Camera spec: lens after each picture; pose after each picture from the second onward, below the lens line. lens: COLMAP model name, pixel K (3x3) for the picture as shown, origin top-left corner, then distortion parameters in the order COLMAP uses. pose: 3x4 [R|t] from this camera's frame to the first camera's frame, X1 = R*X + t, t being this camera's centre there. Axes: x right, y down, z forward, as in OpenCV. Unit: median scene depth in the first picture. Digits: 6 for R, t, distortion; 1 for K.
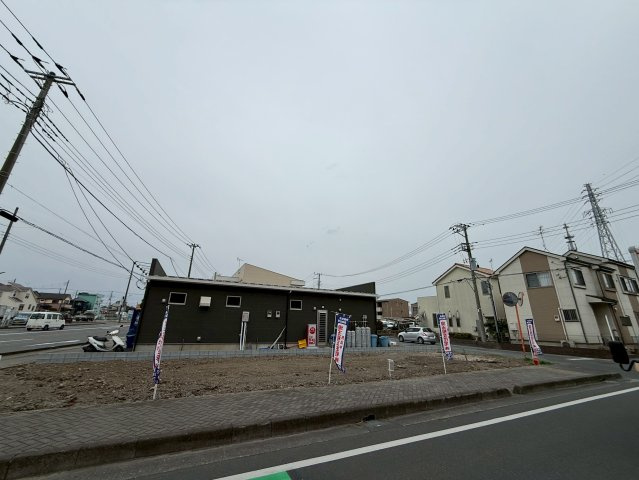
lens RADIAL K [[254.4, 0, 317.3], [0, 254.4, 241.1], [0, 0, 1]] dist [-0.002283, 0.000685]
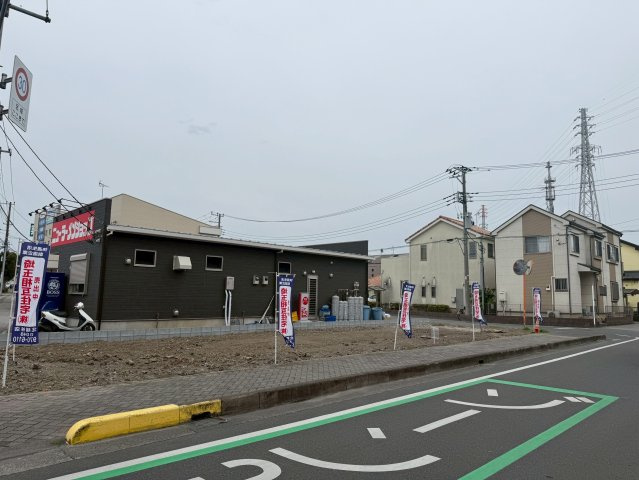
lens RADIAL K [[444.5, 0, 316.4], [0, 444.5, 243.1], [0, 0, 1]] dist [0.061243, -0.071379]
pose [[0.944967, 0.036321, 0.325144, -0.393031], [-0.100513, 0.977985, 0.182875, -0.065880], [-0.311343, -0.205492, 0.927814, -0.212331]]
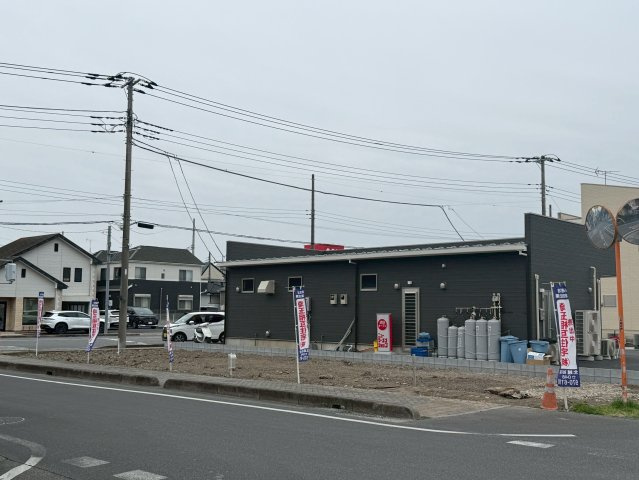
lens RADIAL K [[714.5, 0, 317.1], [0, 714.5, 245.1], [0, 0, 1]] dist [0.128591, 0.000000]
pose [[0.360067, -0.108598, -0.926584, 1.279658], [0.279468, 0.960147, -0.003932, 0.134394], [0.890084, -0.257534, 0.376067, 0.289236]]
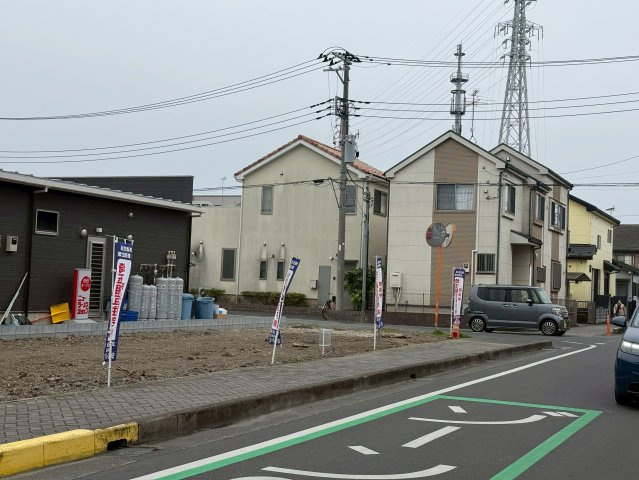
lens RADIAL K [[878.9, 0, 317.3], [0, 878.9, 248.8], [0, 0, 1]] dist [0.164899, 0.000000]
pose [[0.781512, 0.034980, 0.622908, -0.575220], [-0.213060, 0.953366, 0.213772, -0.089437], [-0.586382, -0.299783, 0.752520, -0.283351]]
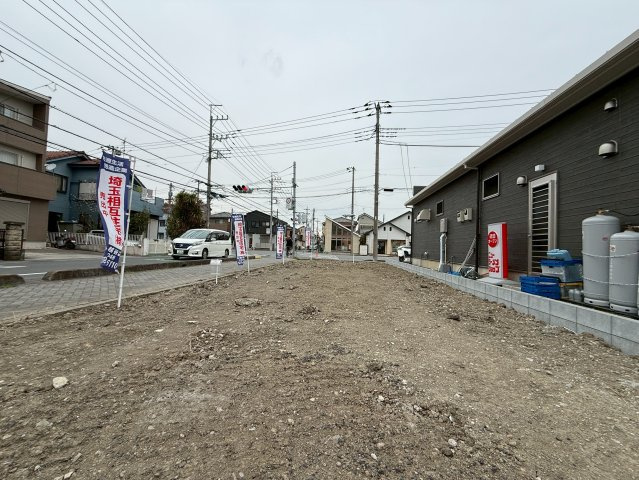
lens RADIAL K [[254.4, 0, 318.9], [0, 254.4, 239.4], [0, 0, 1]] dist [-0.002283, 0.000685]
pose [[-0.515762, -0.070762, -0.853805, 0.406104], [0.210922, 0.955421, -0.206596, 0.339534], [0.830362, -0.286641, -0.477845, 0.871142]]
